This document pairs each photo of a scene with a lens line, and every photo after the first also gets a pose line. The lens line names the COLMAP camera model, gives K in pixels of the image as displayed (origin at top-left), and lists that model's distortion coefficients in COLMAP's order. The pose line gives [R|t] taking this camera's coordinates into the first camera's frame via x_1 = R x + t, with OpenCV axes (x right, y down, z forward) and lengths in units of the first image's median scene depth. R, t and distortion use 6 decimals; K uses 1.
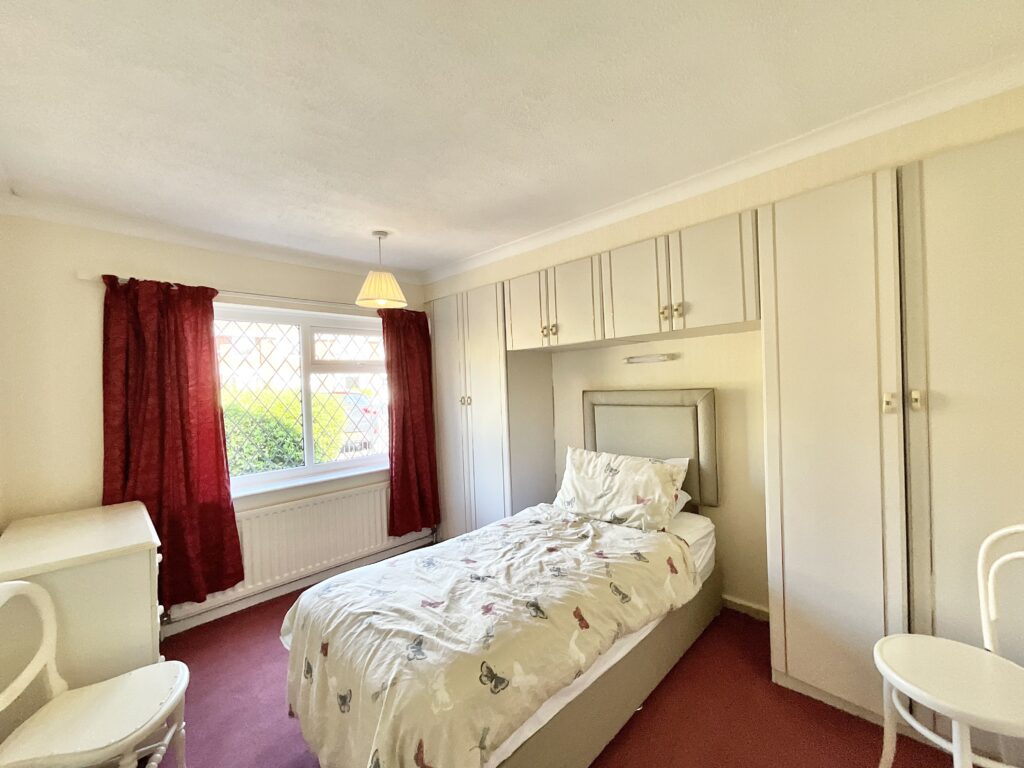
lens RADIAL K [[414.0, 0, 512.0], [0, 414.0, 384.0], [0, 0, 1]] dist [0.000481, 0.000008]
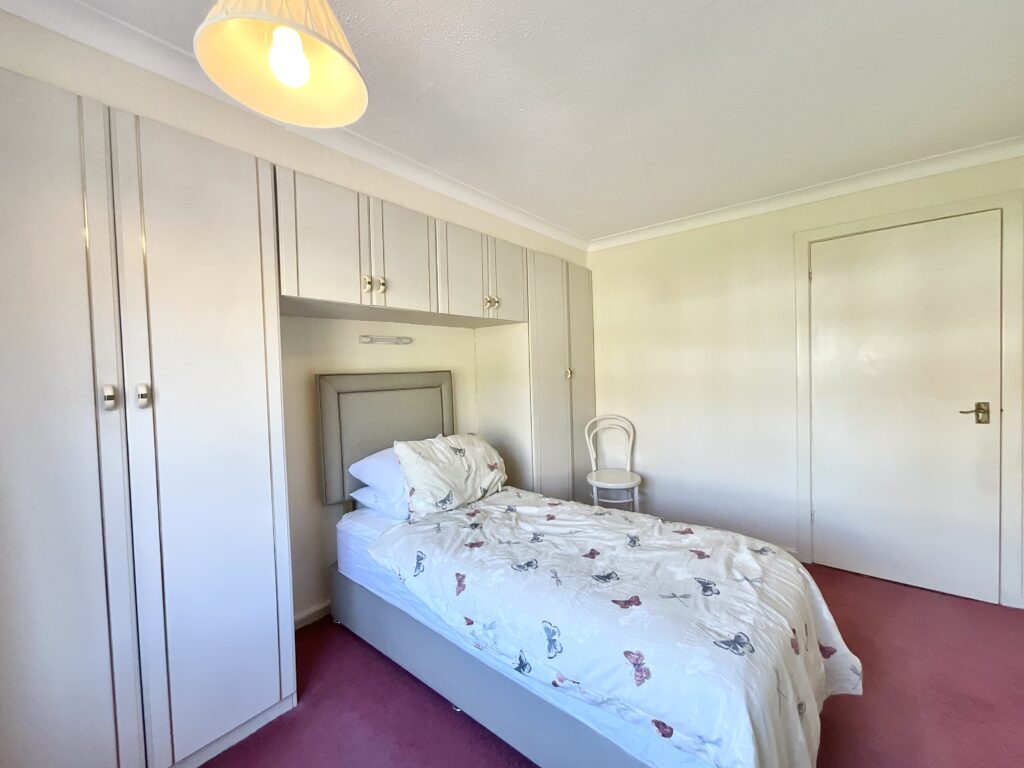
lens RADIAL K [[414.0, 0, 512.0], [0, 414.0, 384.0], [0, 0, 1]] dist [0.000481, 0.000008]
pose [[-0.083687, 0.003942, 0.996484, -0.748335], [0.037005, 0.999315, -0.000845, 0.059110], [-0.995805, 0.036804, -0.083775, 0.973789]]
